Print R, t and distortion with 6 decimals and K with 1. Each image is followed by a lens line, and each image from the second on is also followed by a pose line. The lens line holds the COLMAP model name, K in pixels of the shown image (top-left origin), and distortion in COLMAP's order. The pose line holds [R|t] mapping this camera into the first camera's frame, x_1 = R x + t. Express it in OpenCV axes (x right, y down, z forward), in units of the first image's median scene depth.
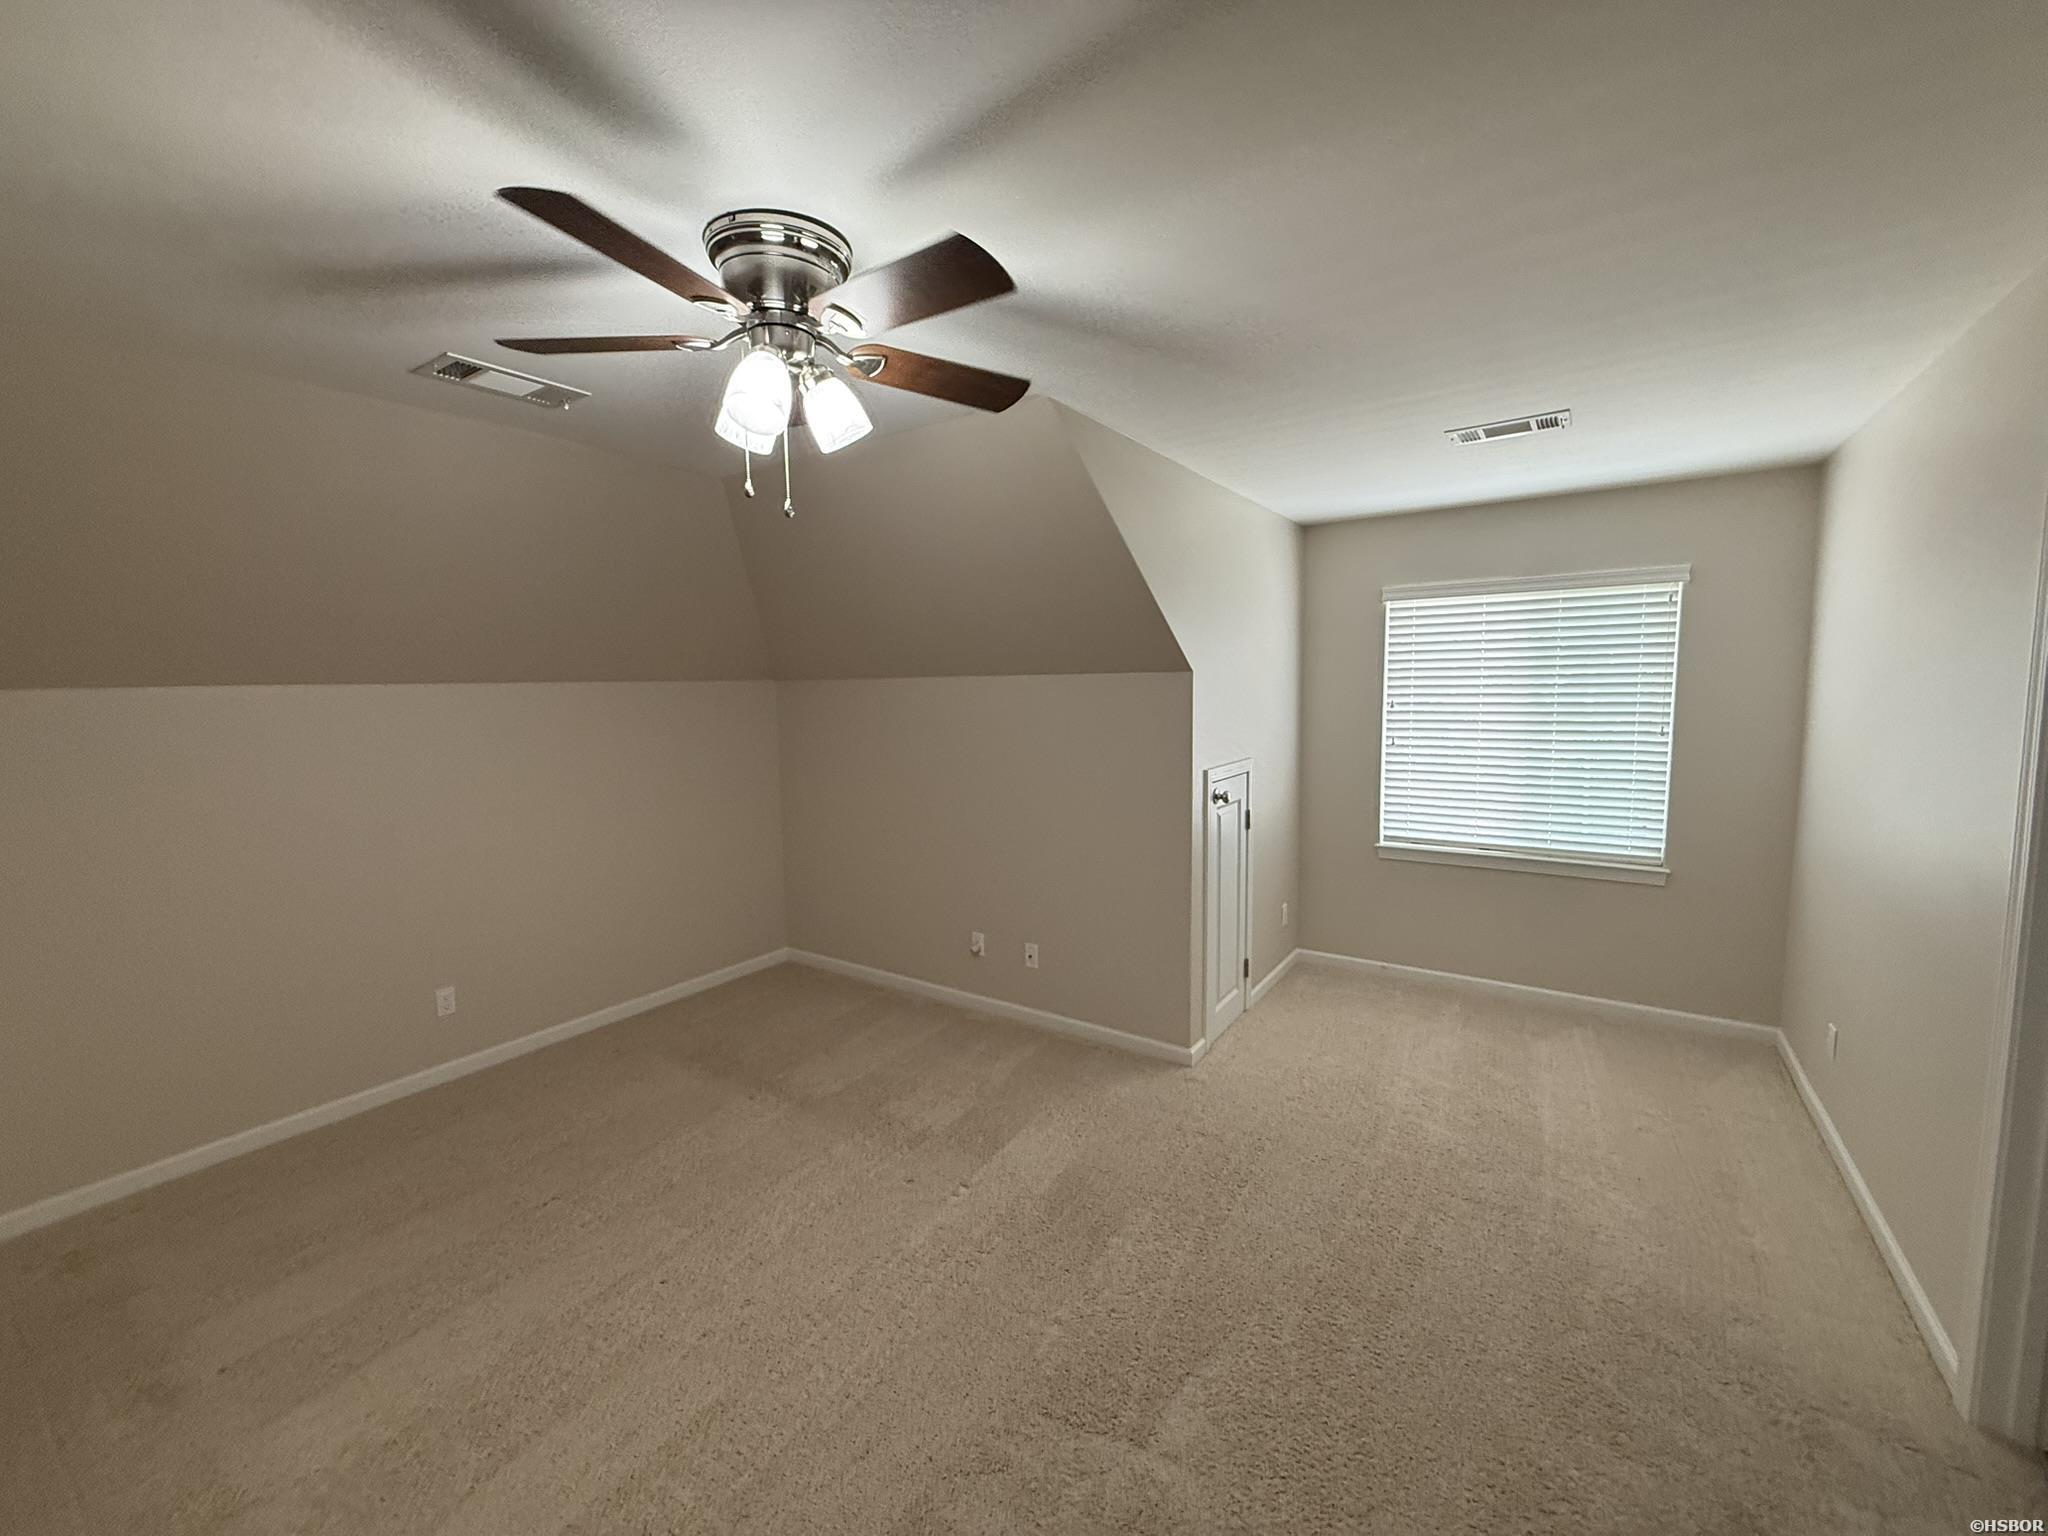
lens RADIAL K [[817.4, 0, 1015.8], [0, 817.4, 766.4], [0, 0, 1]] dist [-0.003044, 0.000872]
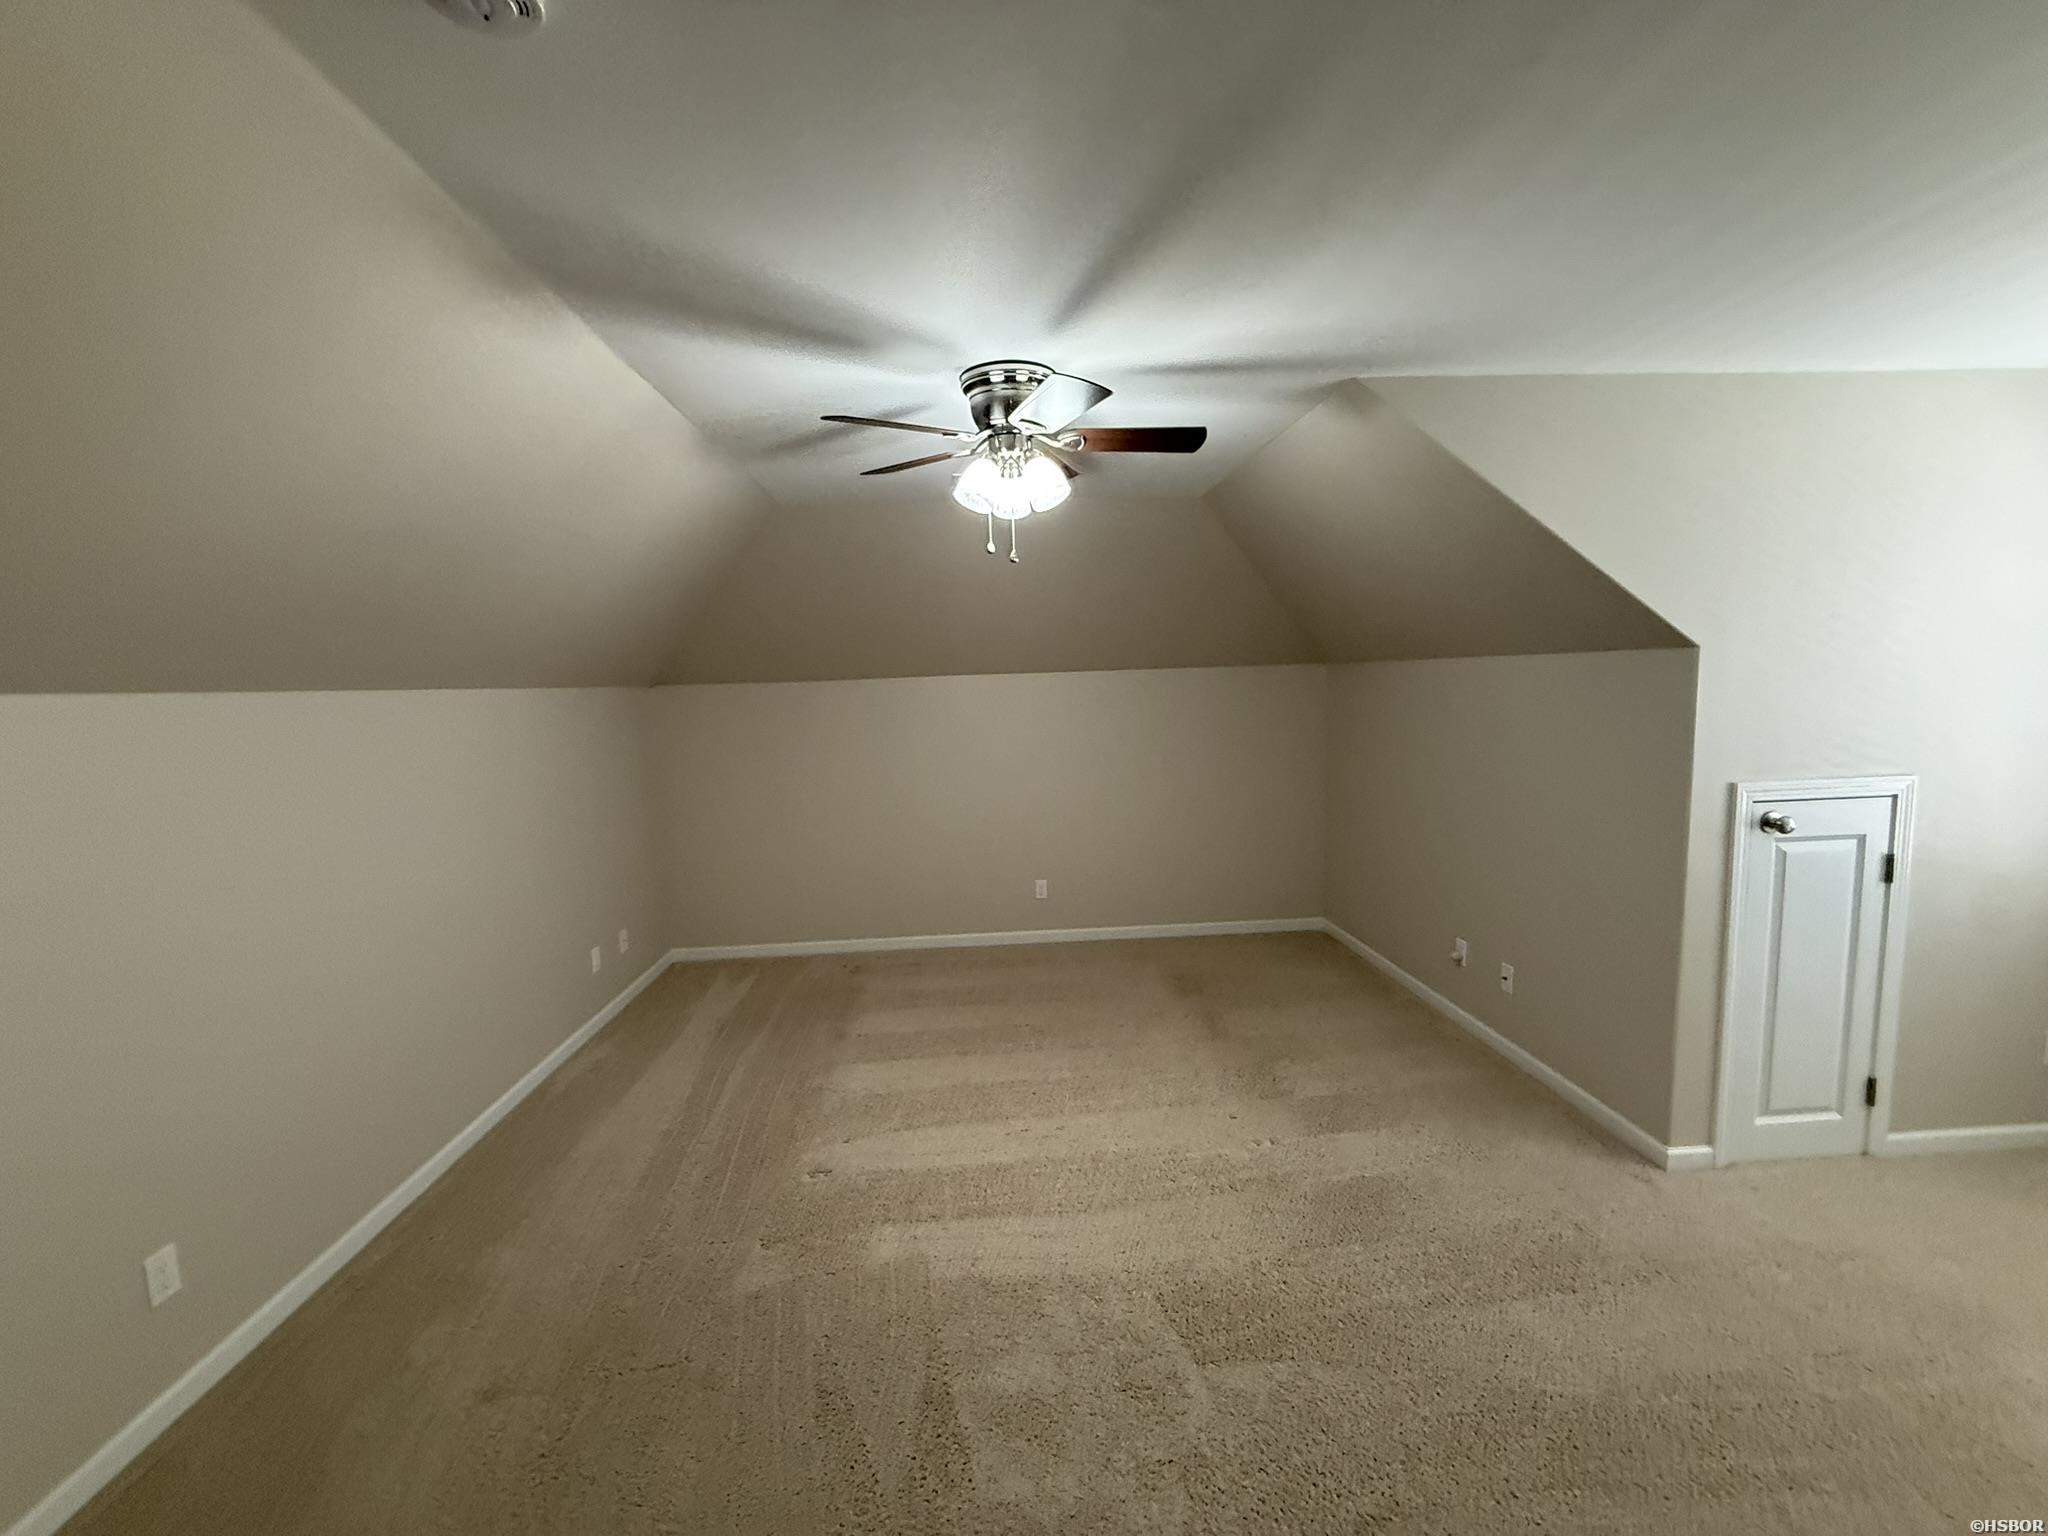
lens RADIAL K [[817.4, 0, 1015.8], [0, 817.4, 766.4], [0, 0, 1]] dist [-0.003044, 0.000872]
pose [[0.612220, 0.081488, -0.786477, 0.395461], [-0.058344, 0.996619, 0.057844, -0.014068], [0.788532, 0.010473, 0.614905, 0.053211]]
